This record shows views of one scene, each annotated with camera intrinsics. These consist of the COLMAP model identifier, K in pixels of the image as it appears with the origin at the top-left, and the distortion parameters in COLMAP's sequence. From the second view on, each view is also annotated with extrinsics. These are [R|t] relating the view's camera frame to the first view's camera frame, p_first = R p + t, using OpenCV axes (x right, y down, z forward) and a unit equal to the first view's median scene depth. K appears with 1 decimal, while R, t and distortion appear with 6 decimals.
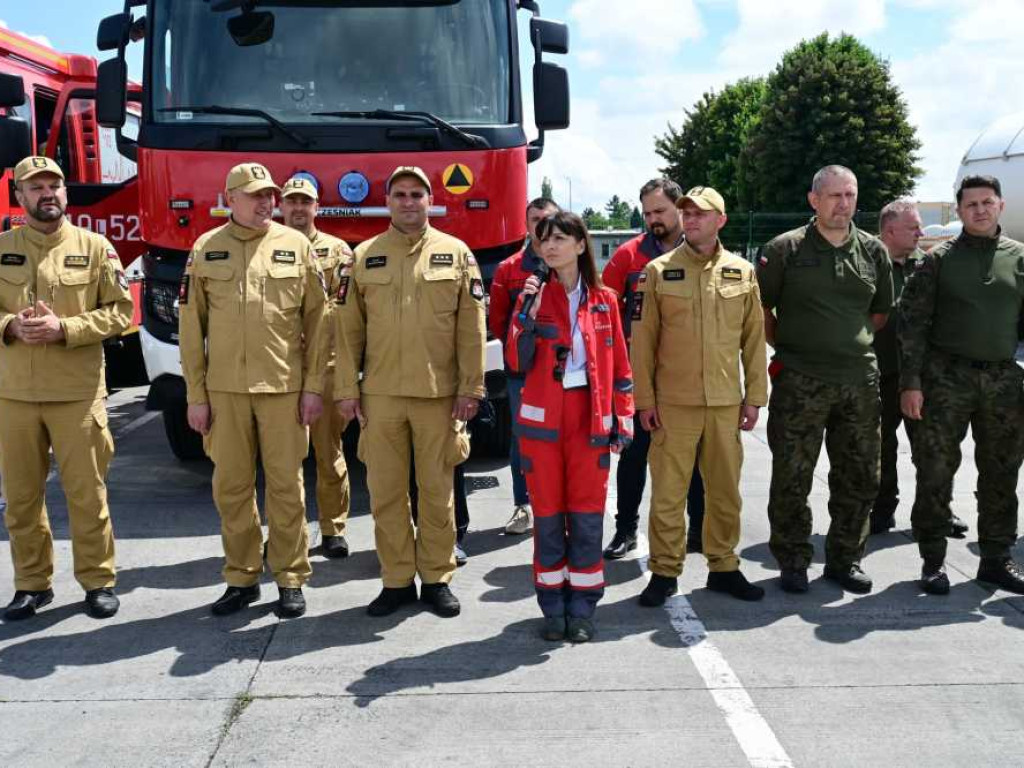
lens RADIAL K [[1195.3, 0, 512.0], [0, 1195.3, 384.0], [0, 0, 1]] dist [-0.000561, -0.587388]
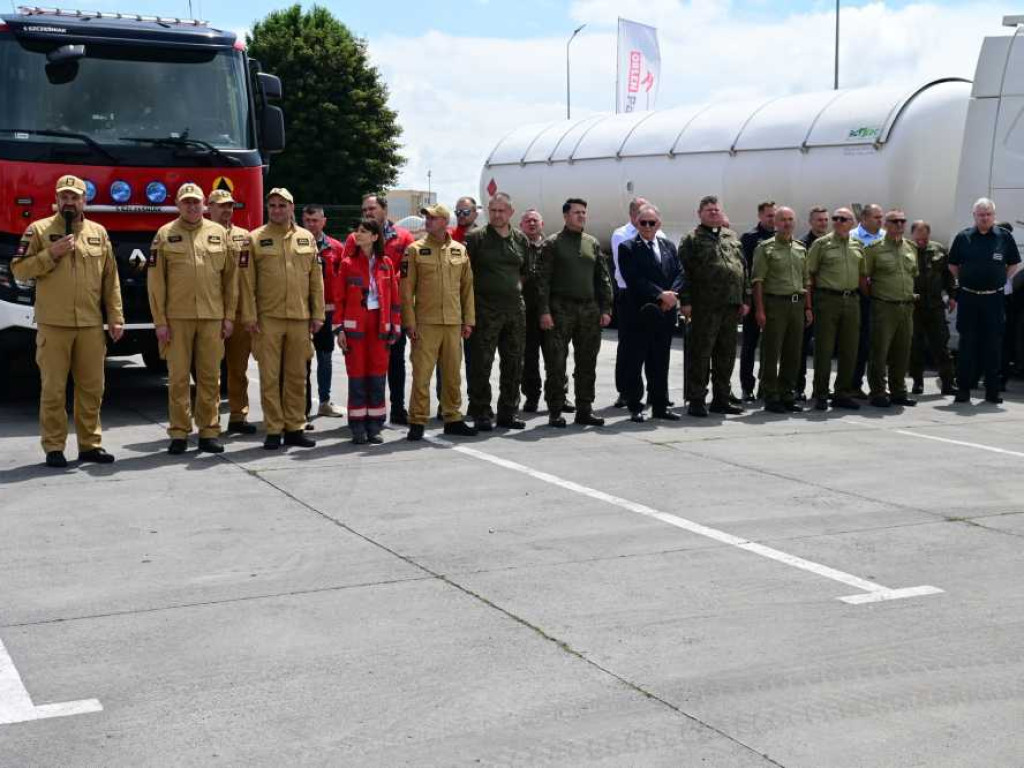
lens RADIAL K [[1447.4, 0, 512.0], [0, 1447.4, 384.0], [0, 0, 1]] dist [0.001057, -0.065686]
pose [[0.909376, -0.030994, 0.414819, -0.640164], [0.036769, 0.999306, -0.005942, 0.122716], [-0.414347, 0.020656, 0.909884, -1.017800]]
